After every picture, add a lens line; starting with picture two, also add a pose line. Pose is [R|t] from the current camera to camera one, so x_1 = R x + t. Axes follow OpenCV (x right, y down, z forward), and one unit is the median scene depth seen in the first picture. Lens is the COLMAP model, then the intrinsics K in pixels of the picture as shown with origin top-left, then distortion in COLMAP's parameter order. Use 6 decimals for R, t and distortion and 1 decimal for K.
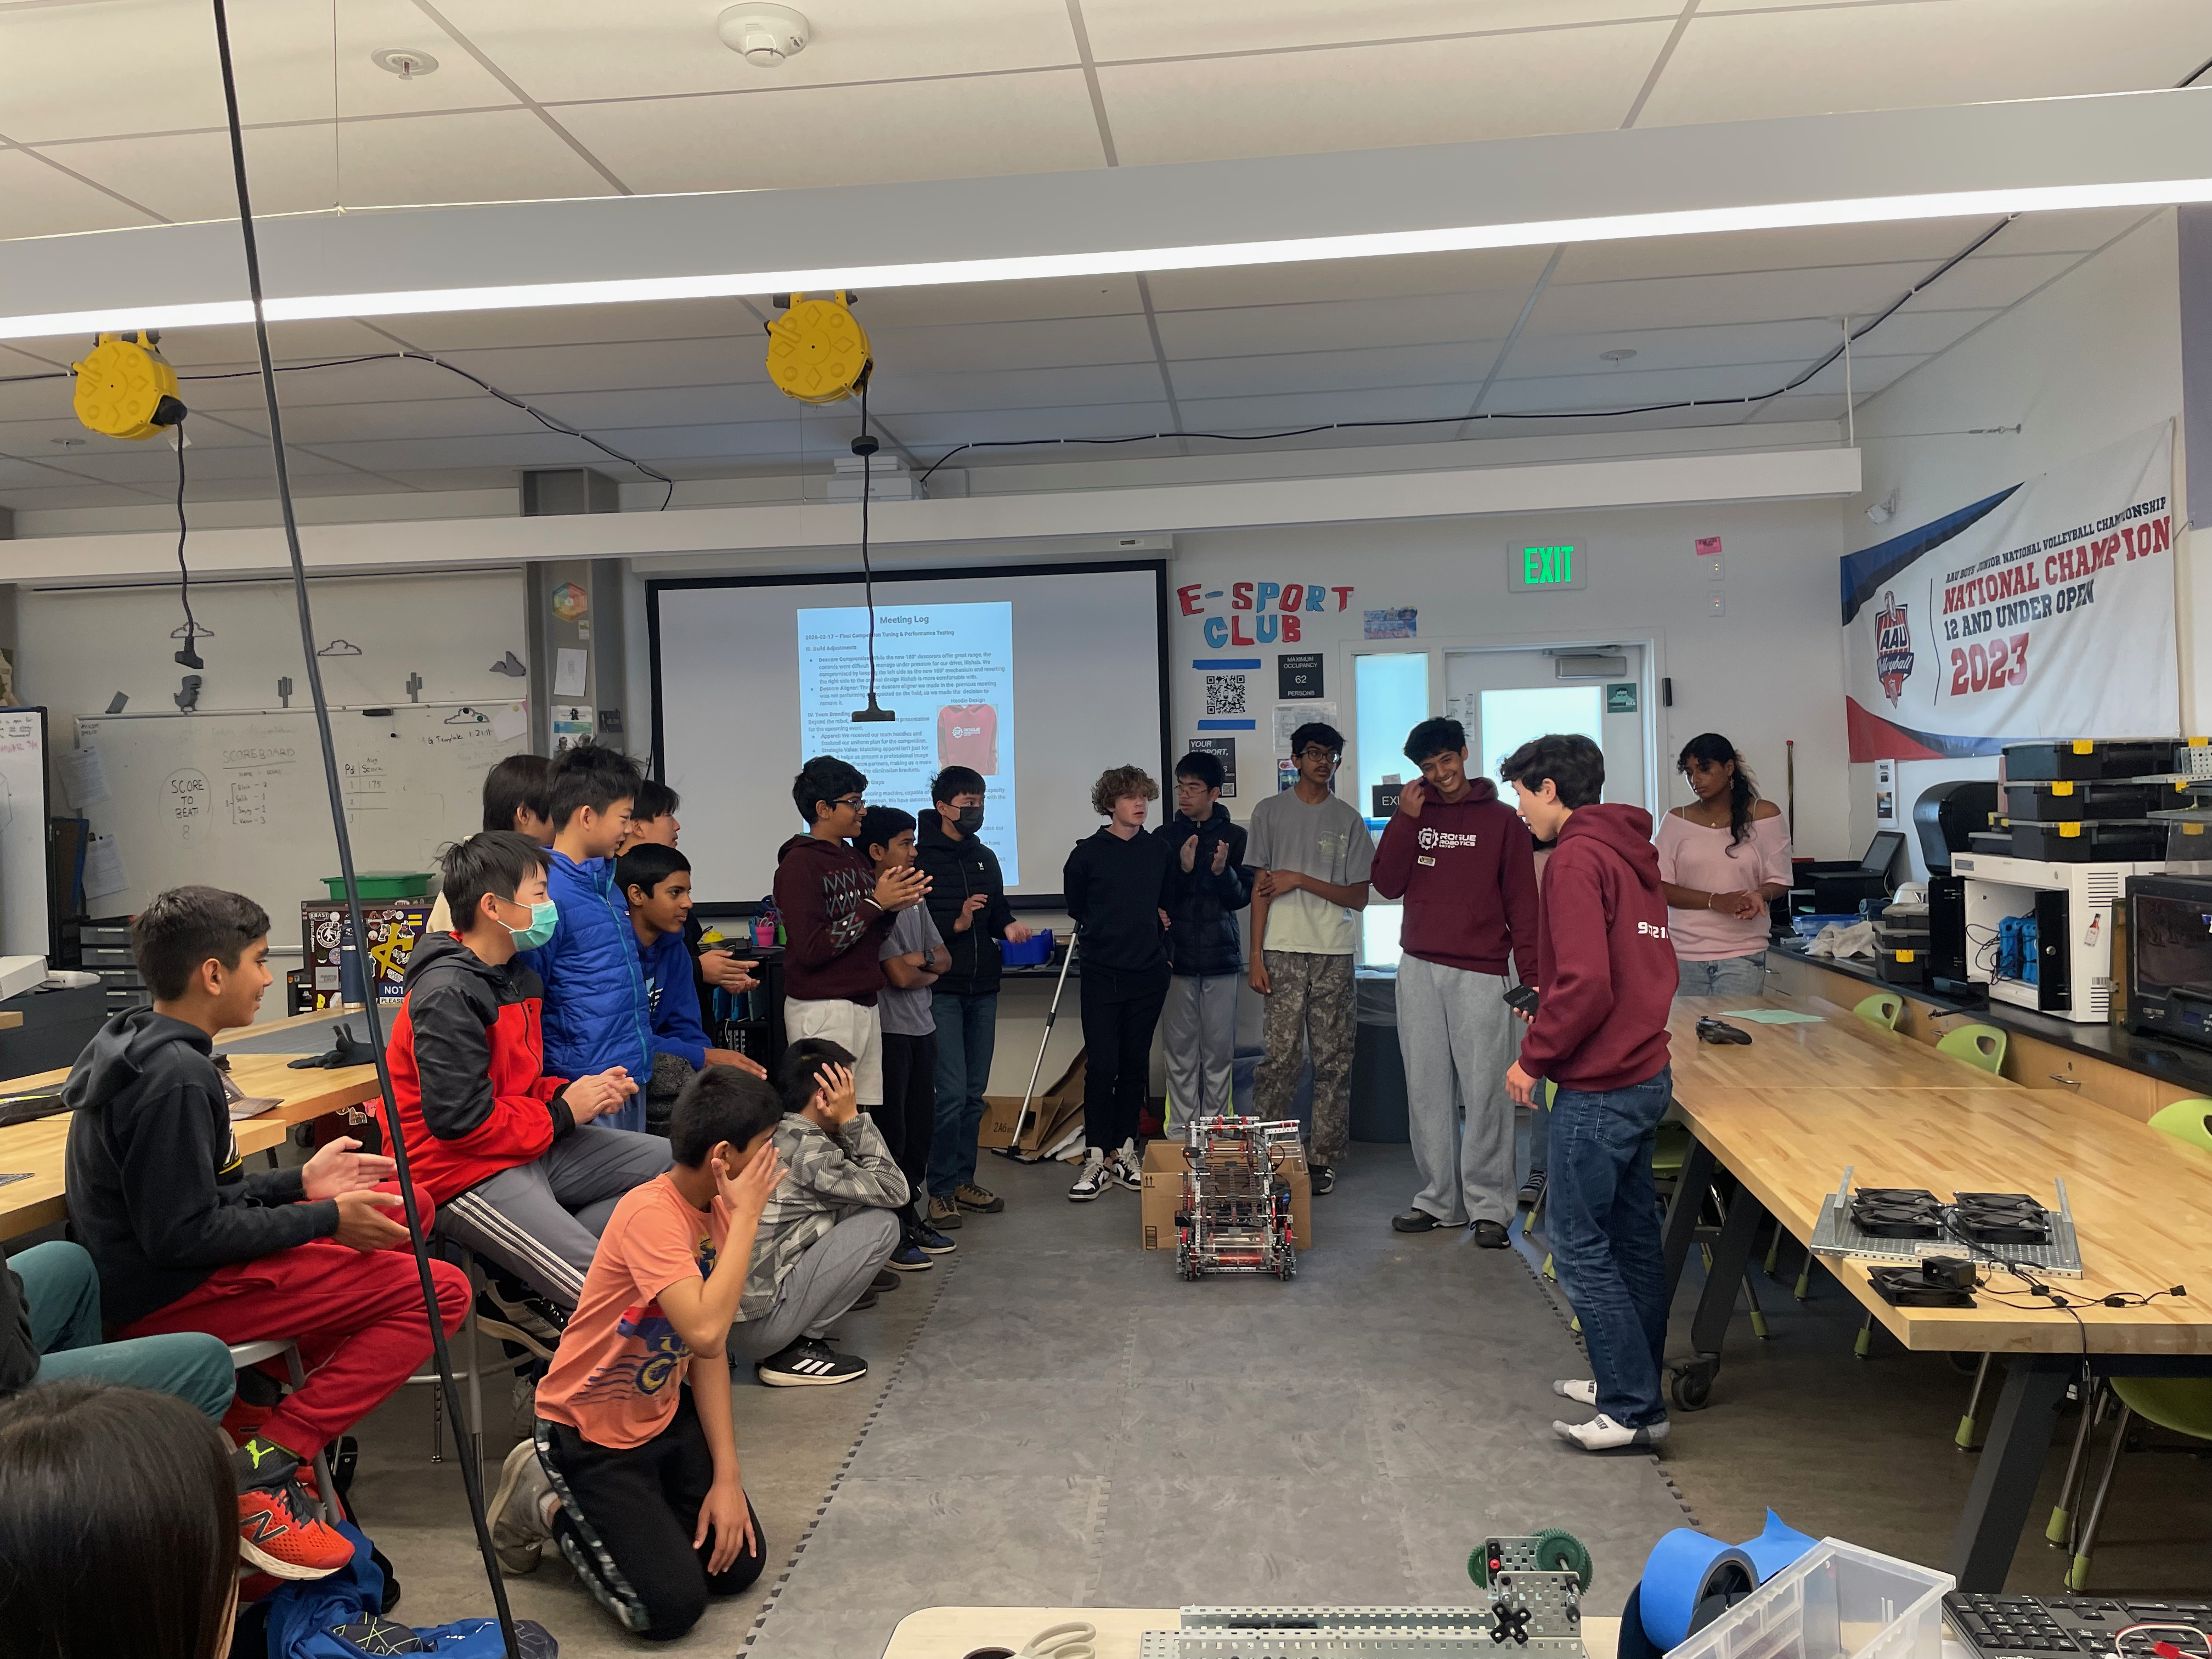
lens RADIAL K [[1660.3, 0, 1090.5], [0, 1660.3, 801.9], [0, 0, 1]] dist [0.086388, -0.117871]
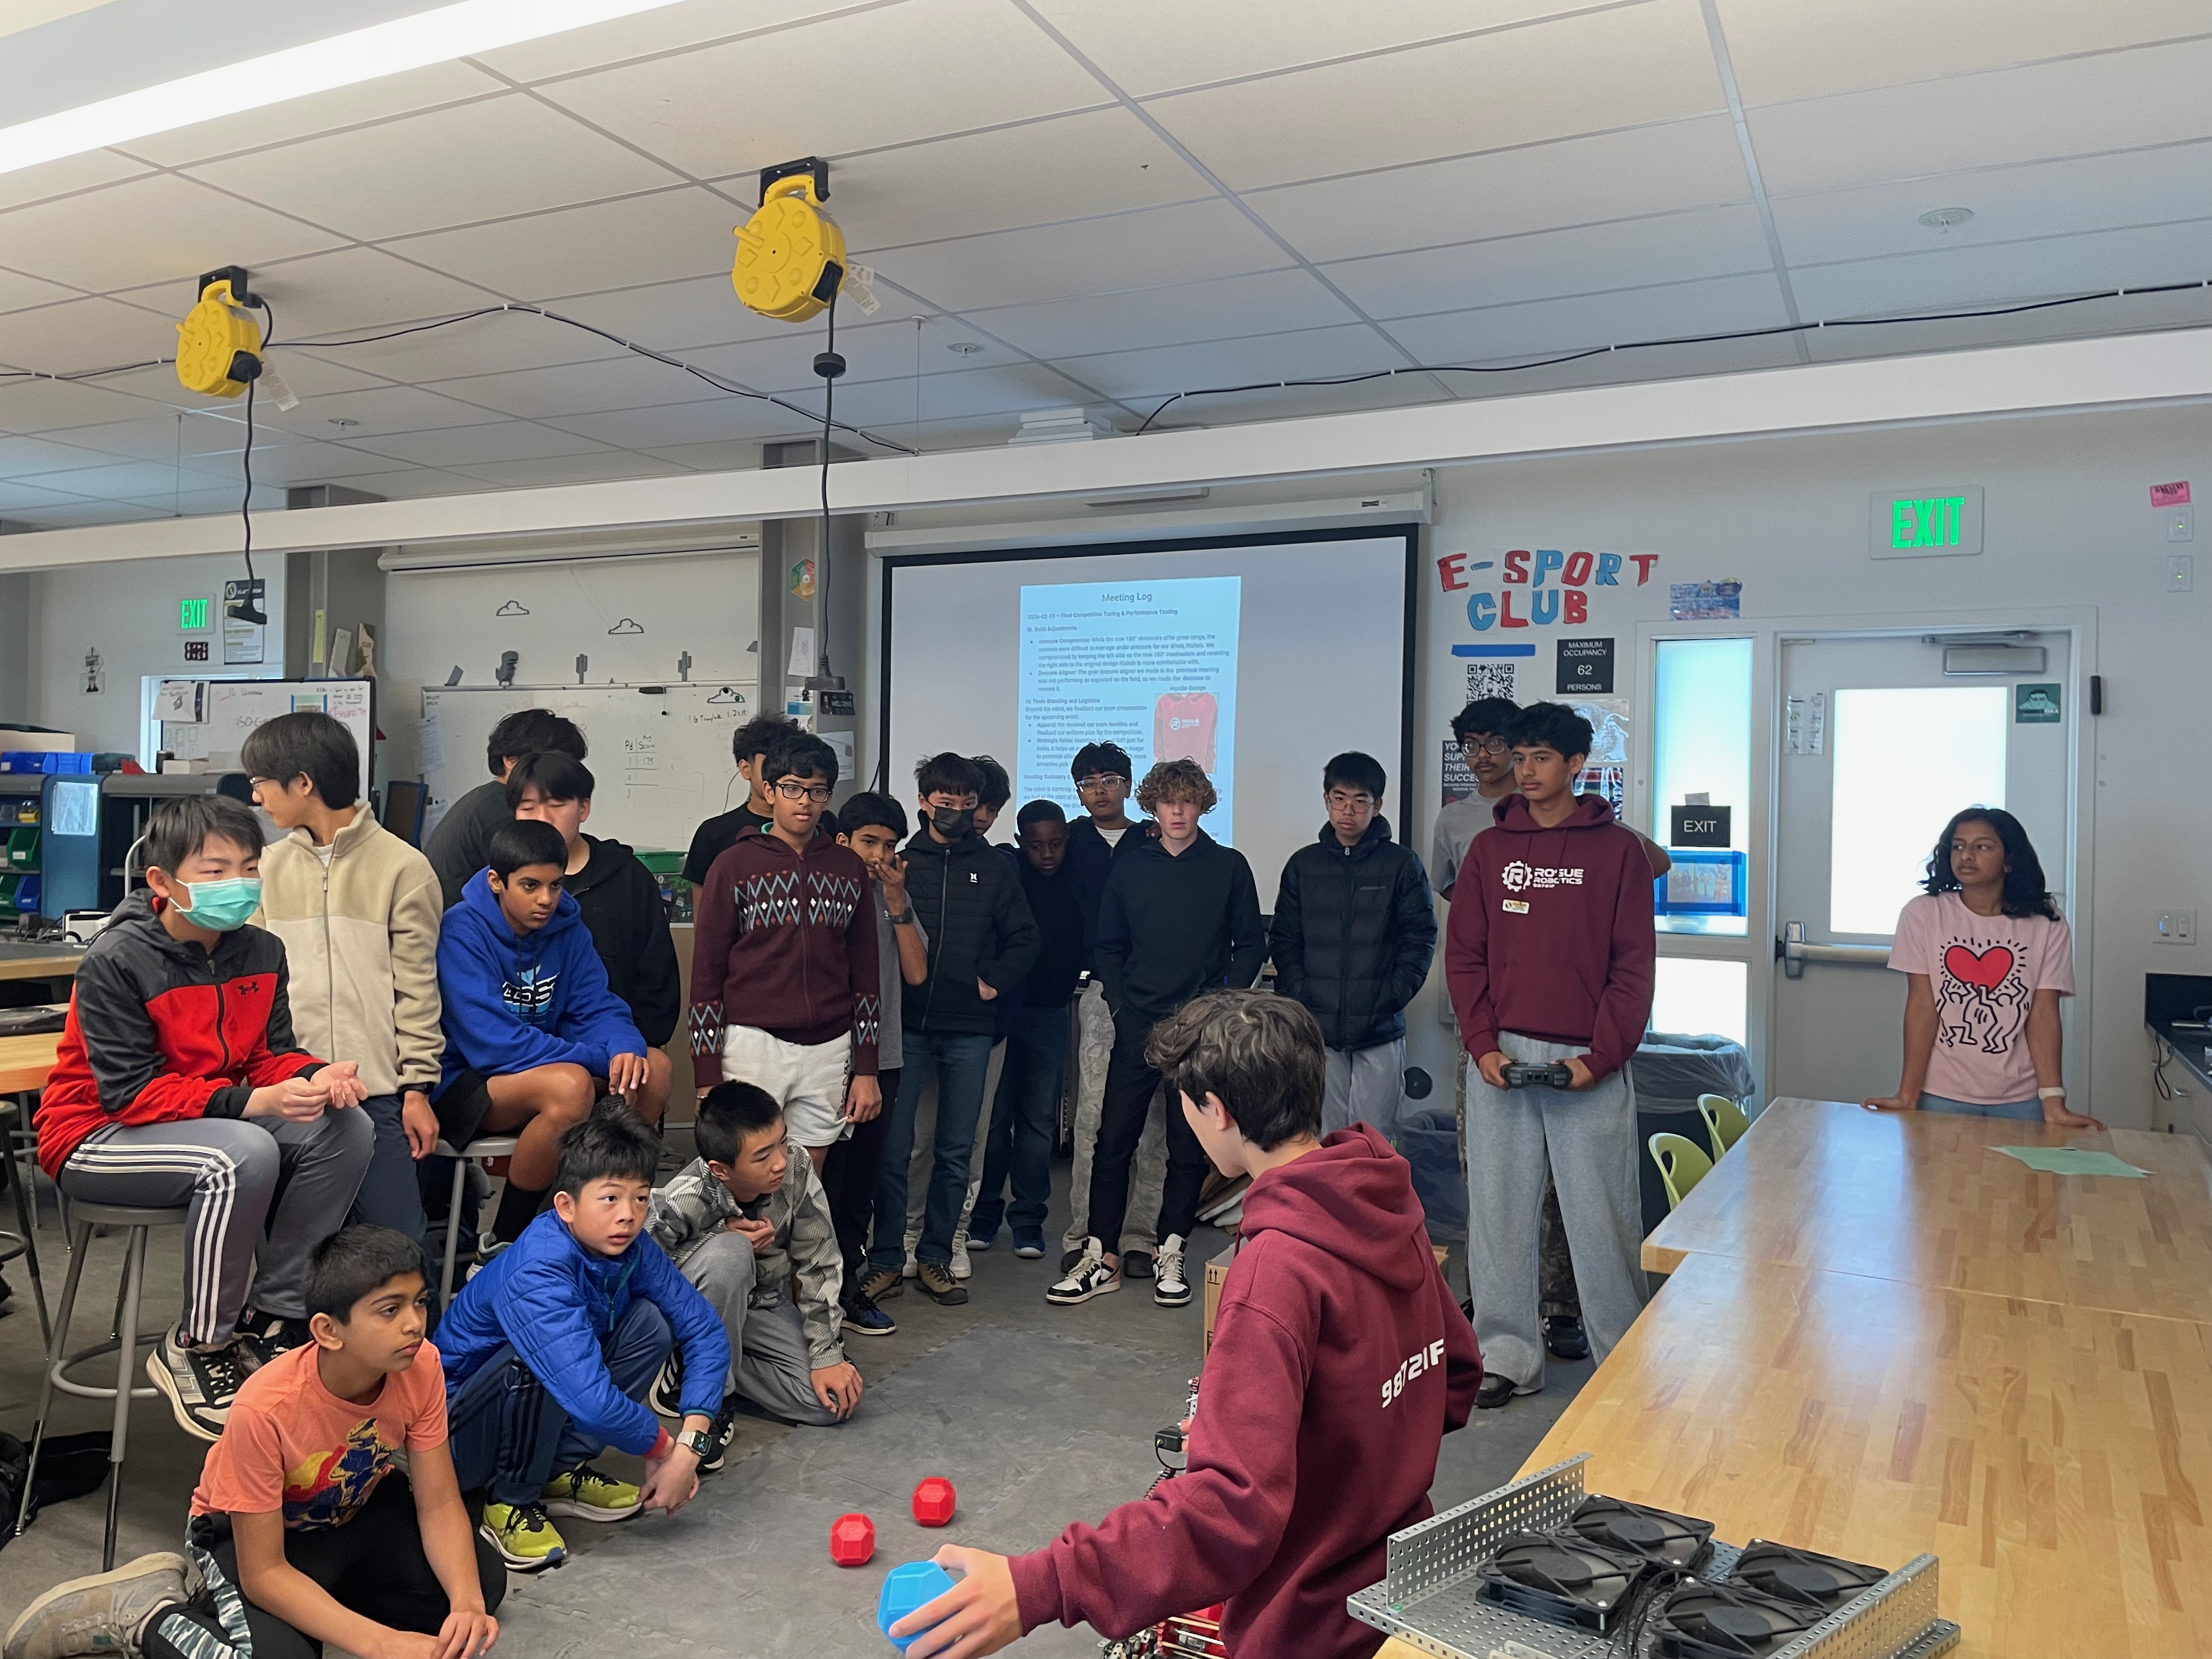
lens RADIAL K [[1660.3, 0, 1090.6], [0, 1660.3, 810.7], [0, 0, 1]] dist [0.086388, -0.117871]
pose [[0.935910, 0.046576, -0.349147, 0.208216], [-0.047908, 0.998840, 0.004826, 0.002024], [0.348966, 0.012210, 0.937056, 0.175346]]
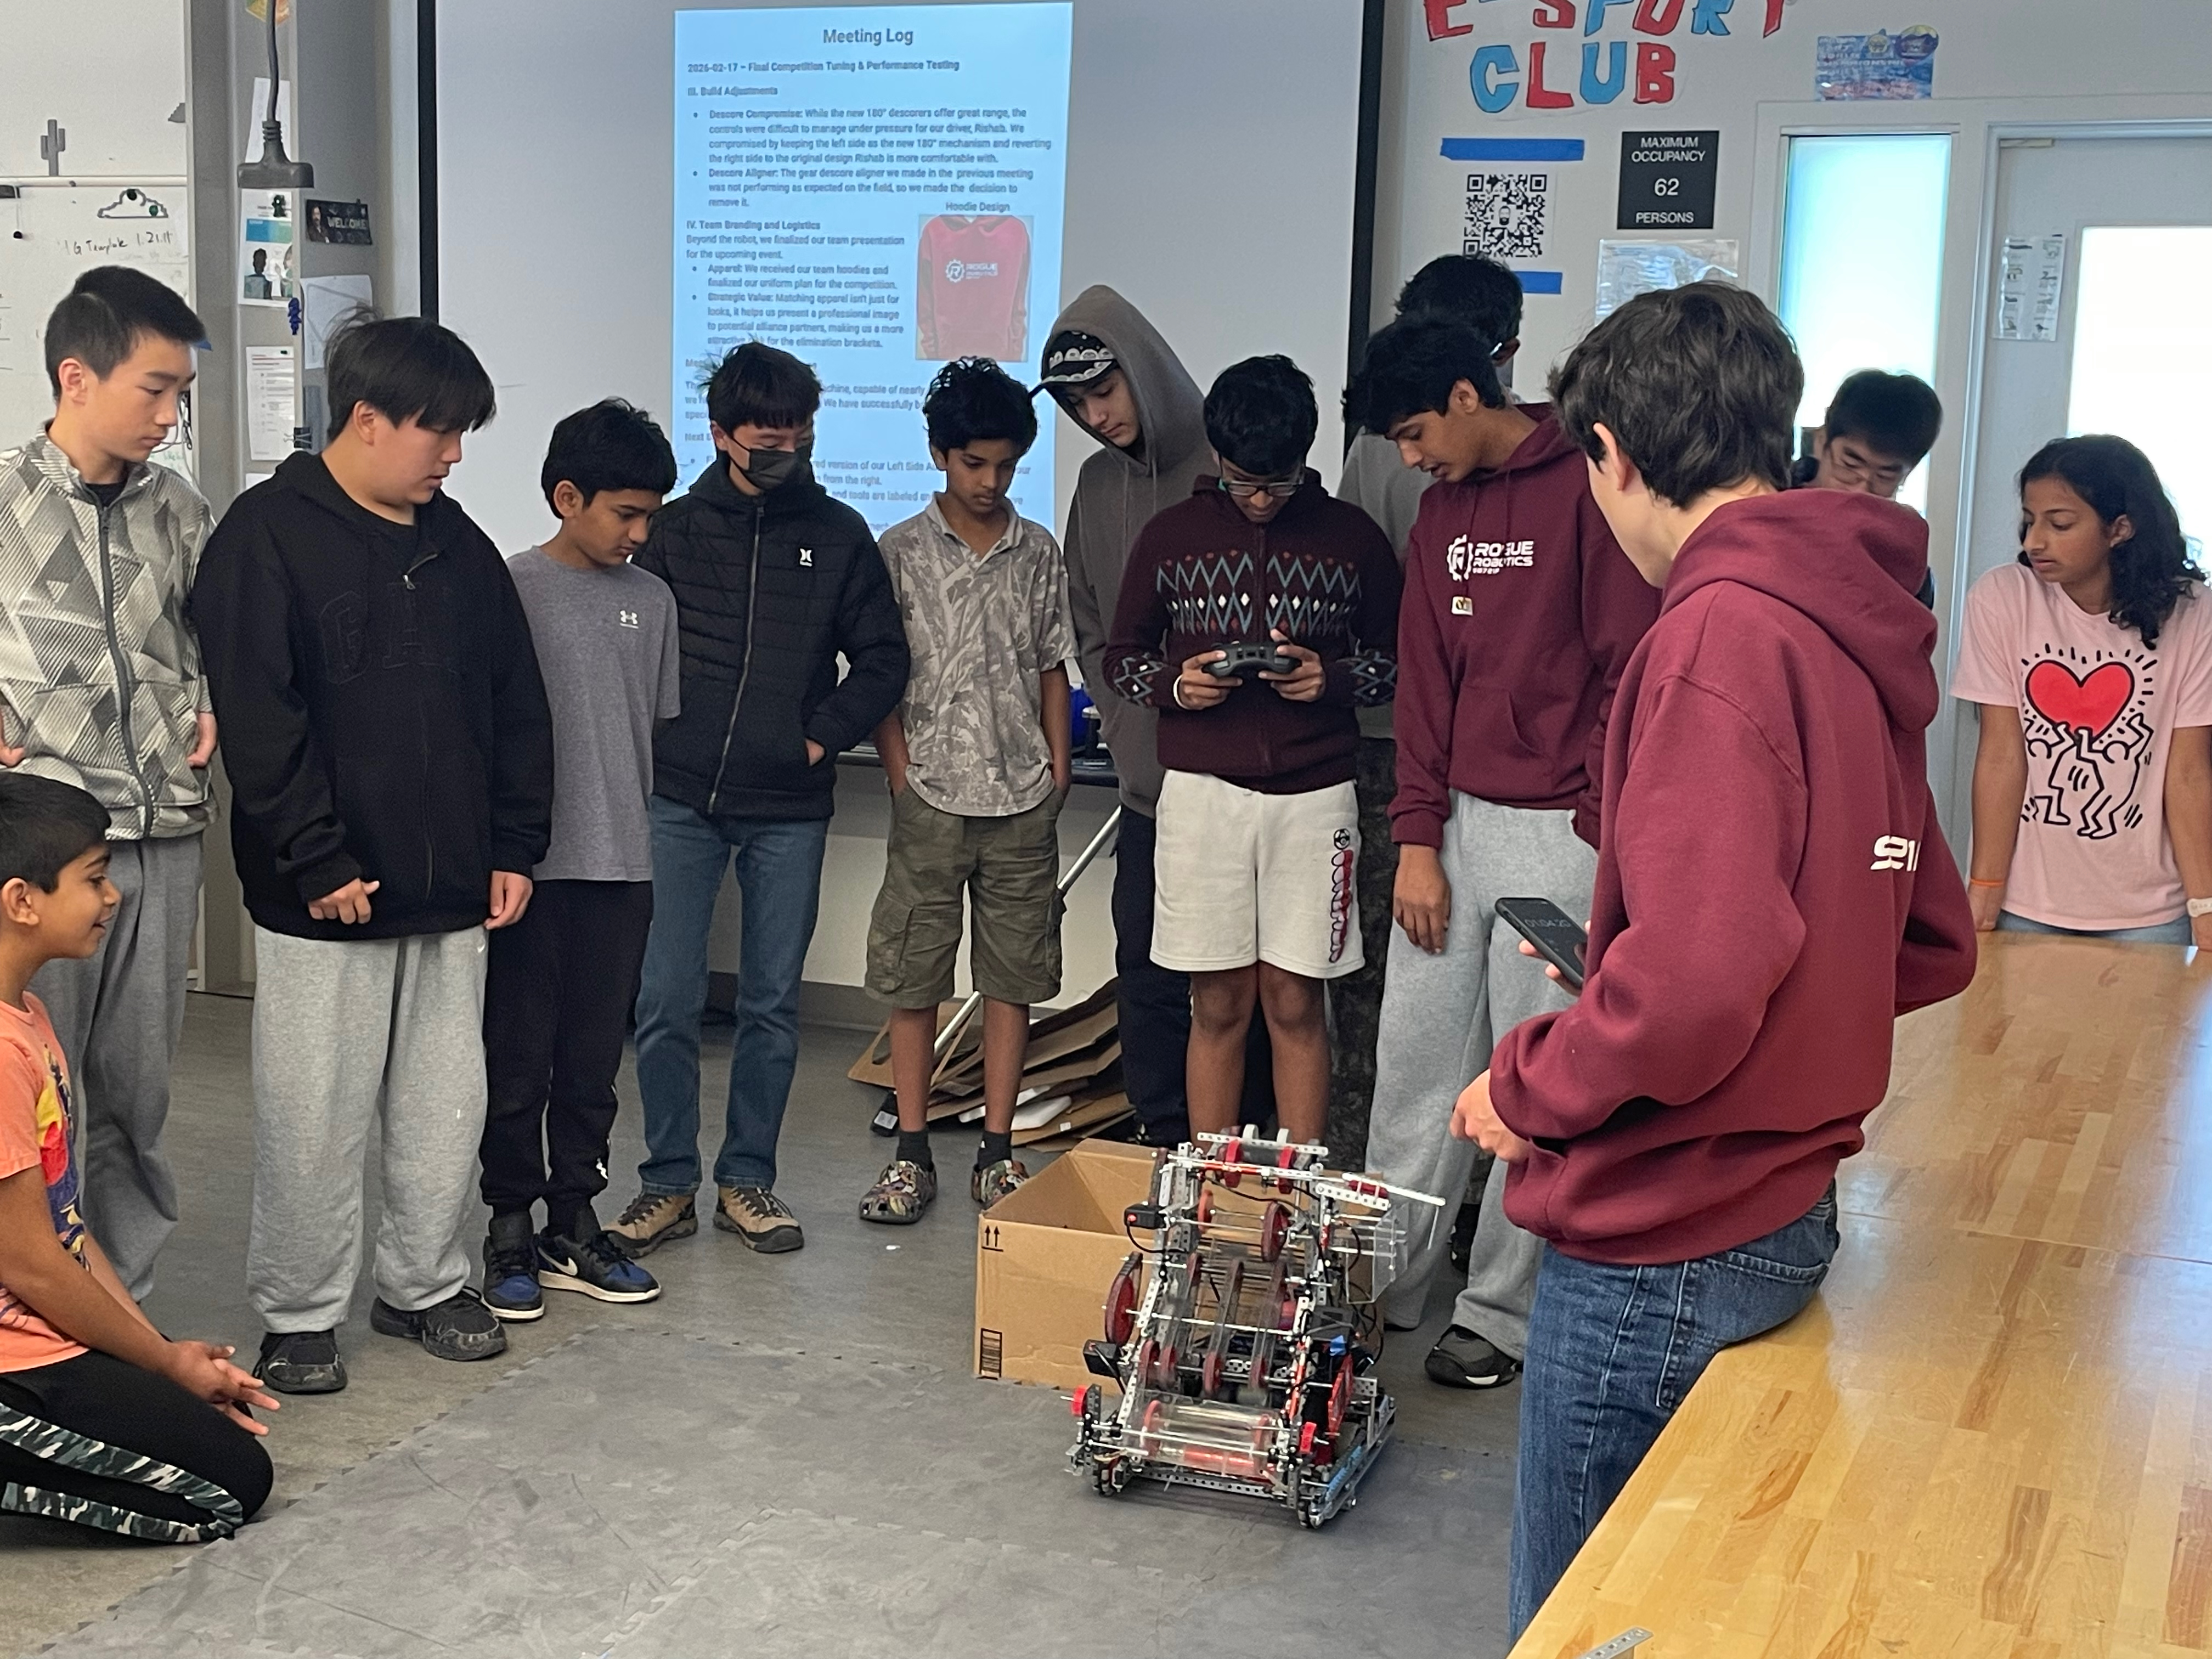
lens RADIAL K [[2783.9, 0, 1115.3], [0, 2783.9, 800.5], [0, 0, 1]] dist [0.049672, 0.000000]
pose [[0.965545, 0.089901, -0.244214, 0.202683], [-0.059132, 0.989679, 0.130537, 0.002696], [0.253429, -0.111599, 0.960895, 0.217951]]
